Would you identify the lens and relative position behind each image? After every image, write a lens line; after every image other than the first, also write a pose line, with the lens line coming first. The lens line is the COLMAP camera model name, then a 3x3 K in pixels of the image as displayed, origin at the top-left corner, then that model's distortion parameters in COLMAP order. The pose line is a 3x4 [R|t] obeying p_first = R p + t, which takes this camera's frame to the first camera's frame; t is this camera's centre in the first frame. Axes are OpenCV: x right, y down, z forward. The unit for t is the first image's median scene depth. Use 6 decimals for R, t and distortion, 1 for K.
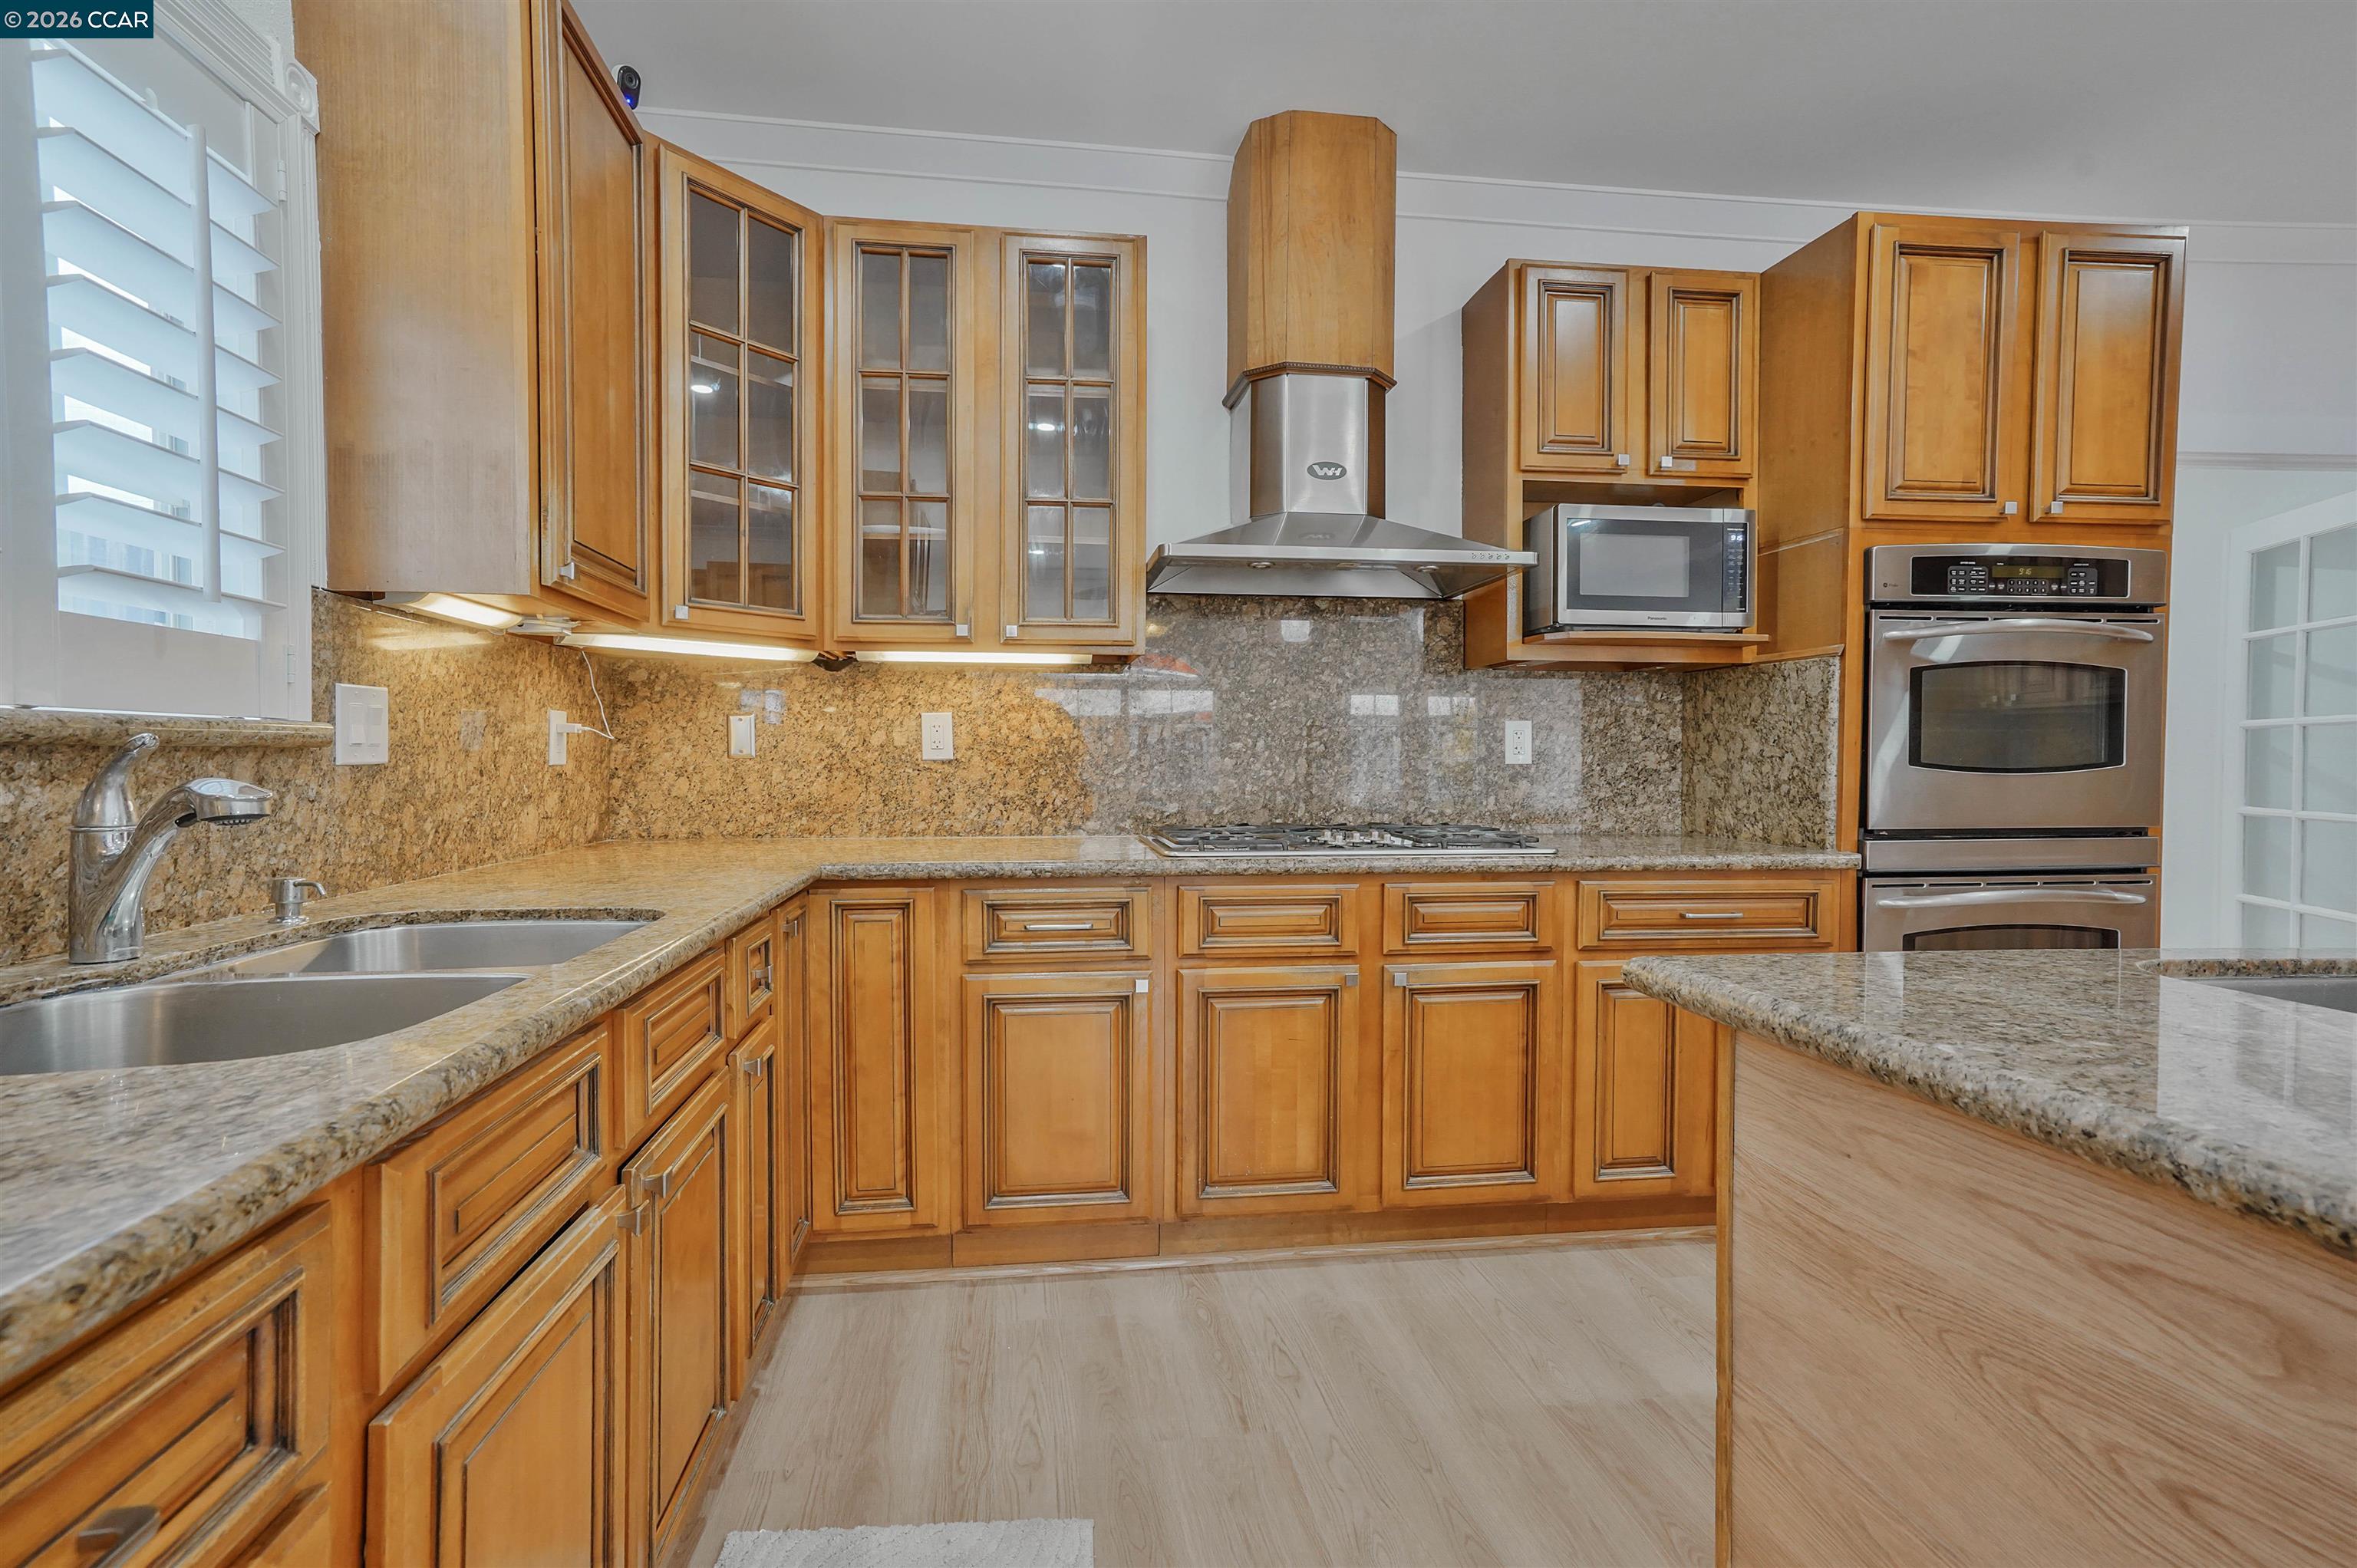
lens RADIAL K [[1078.2, 0, 1146.5], [0, 1078.2, 789.9], [0, 0, 1]] dist [-0.037026, 0.033914]
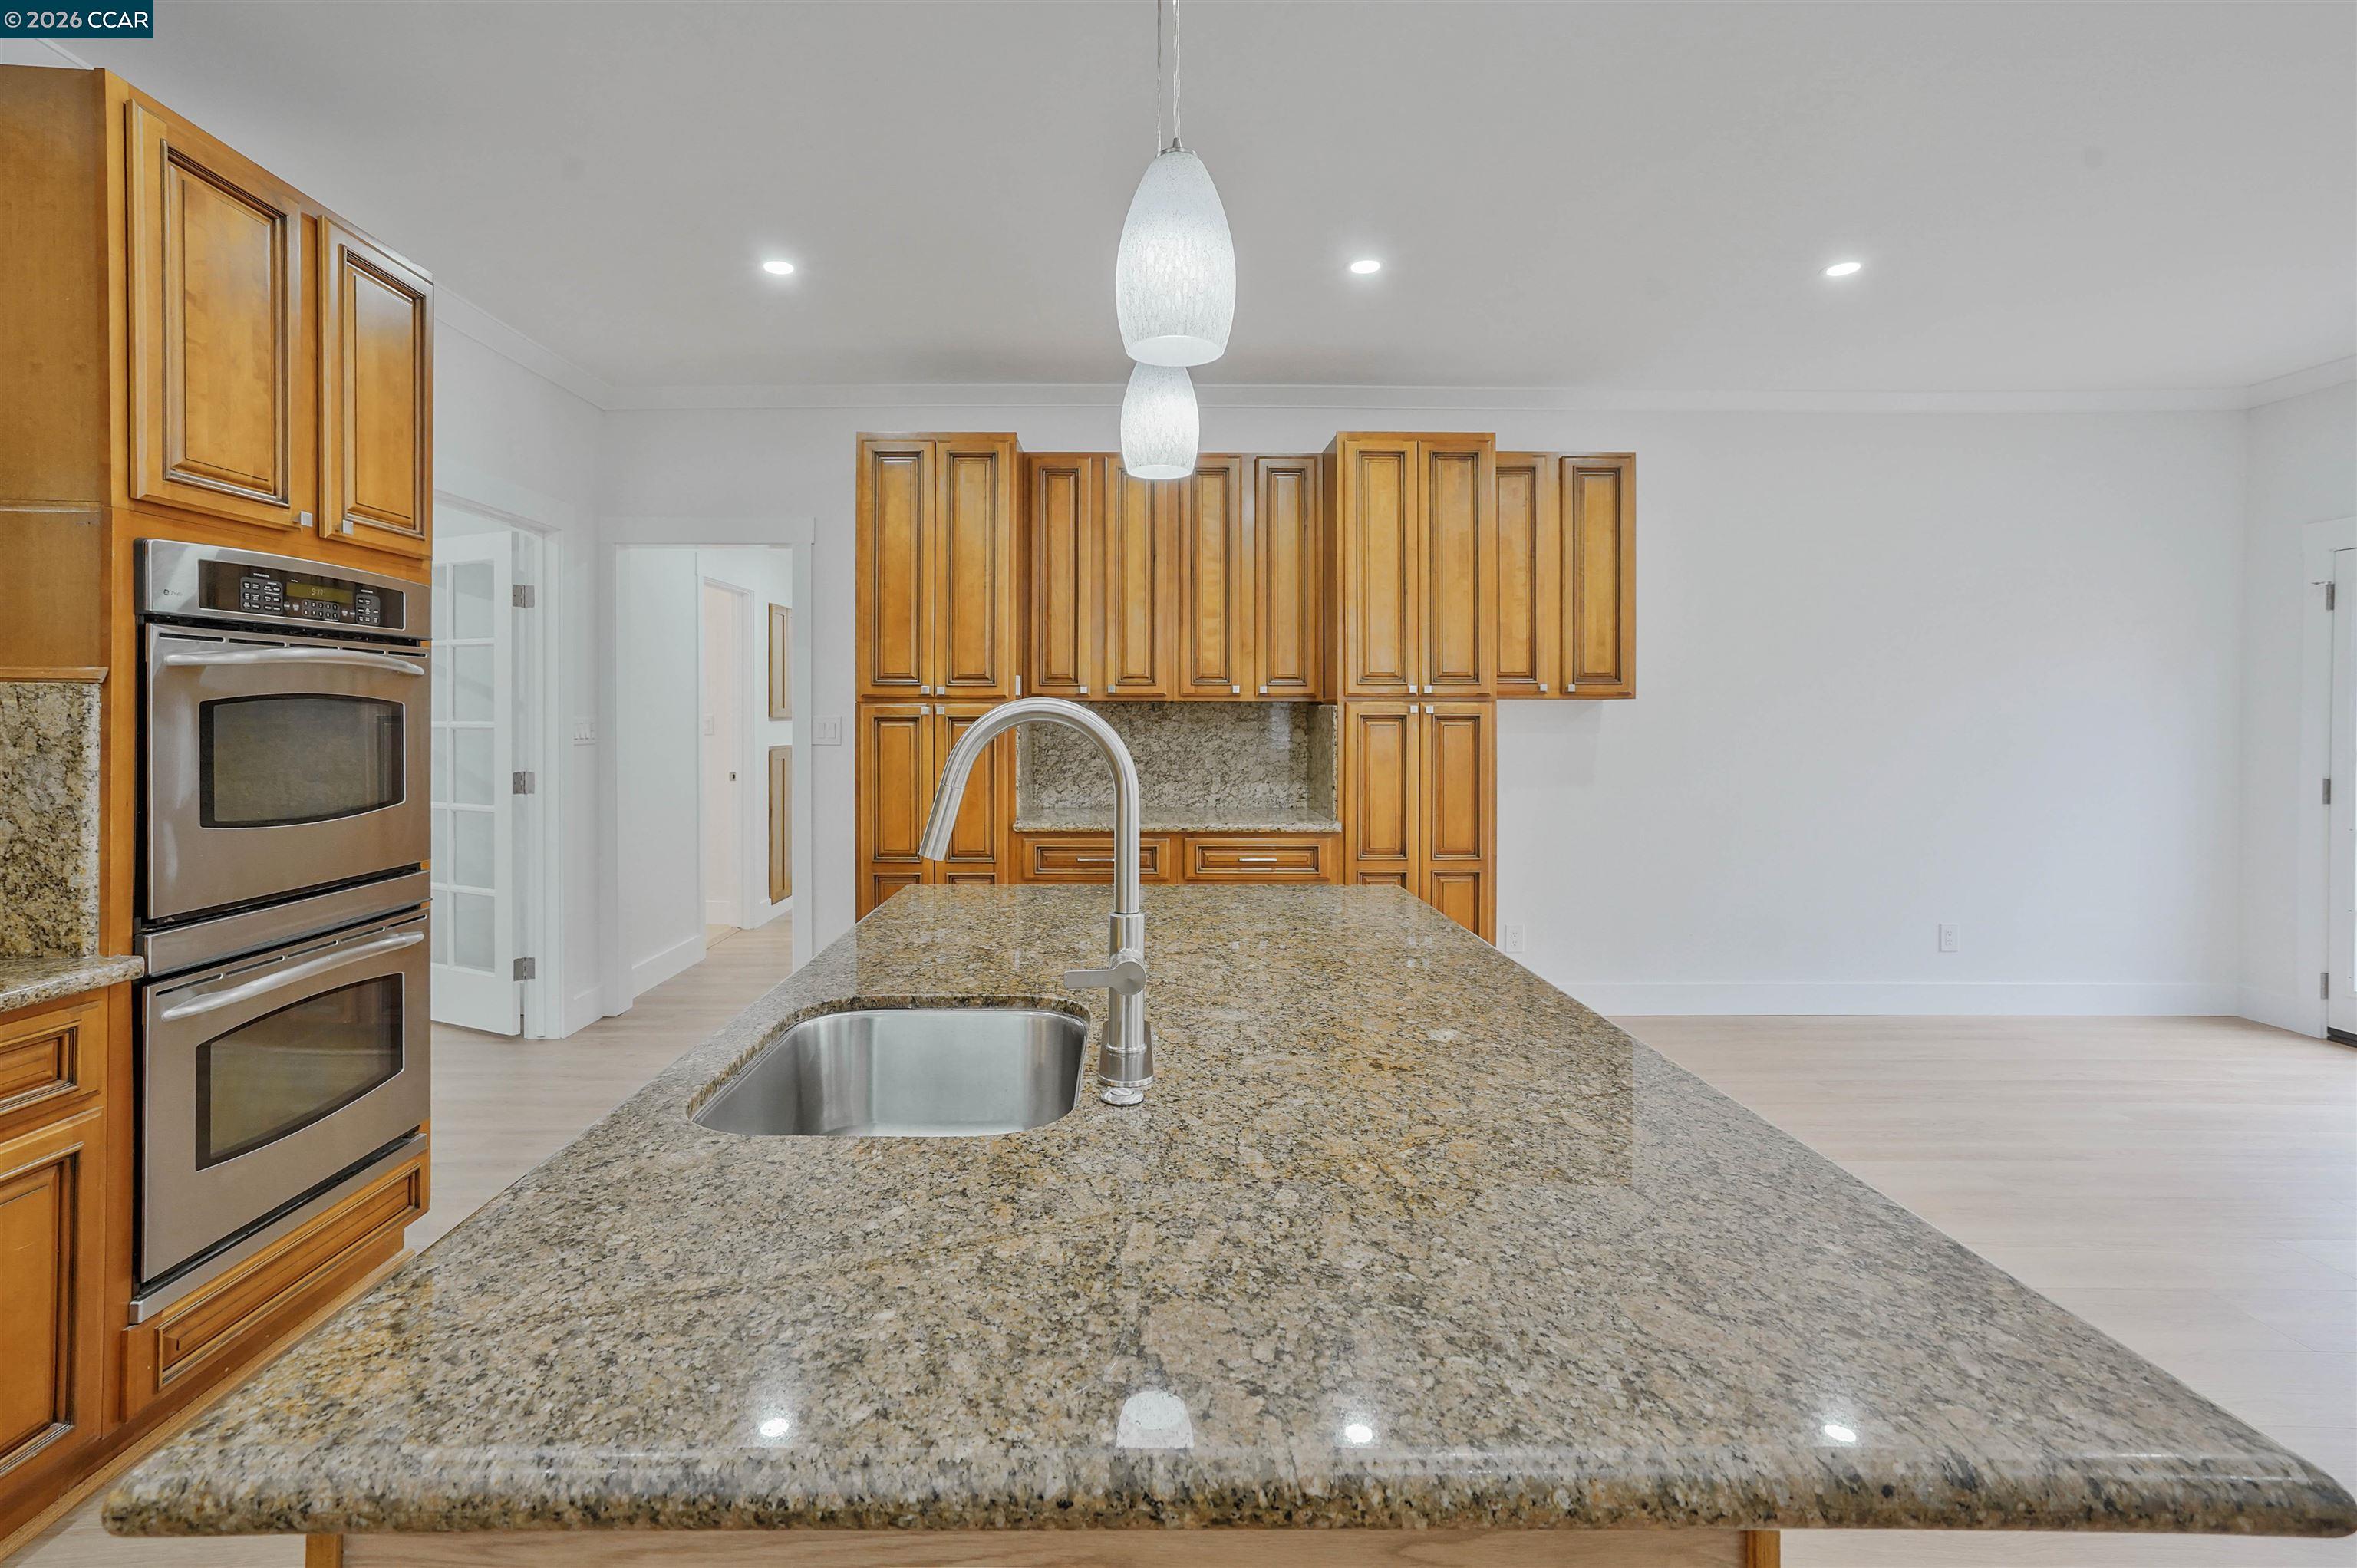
lens RADIAL K [[1111.8, 0, 1118.7], [0, 1111.8, 718.7], [0, 0, 1]] dist [-0.018223, 0.015858]
pose [[0.127226, -0.006606, 0.991852, 0.003508], [0.025673, 0.999665, 0.003365, -0.086950], [-0.991541, 0.025036, 0.127353, 0.234060]]
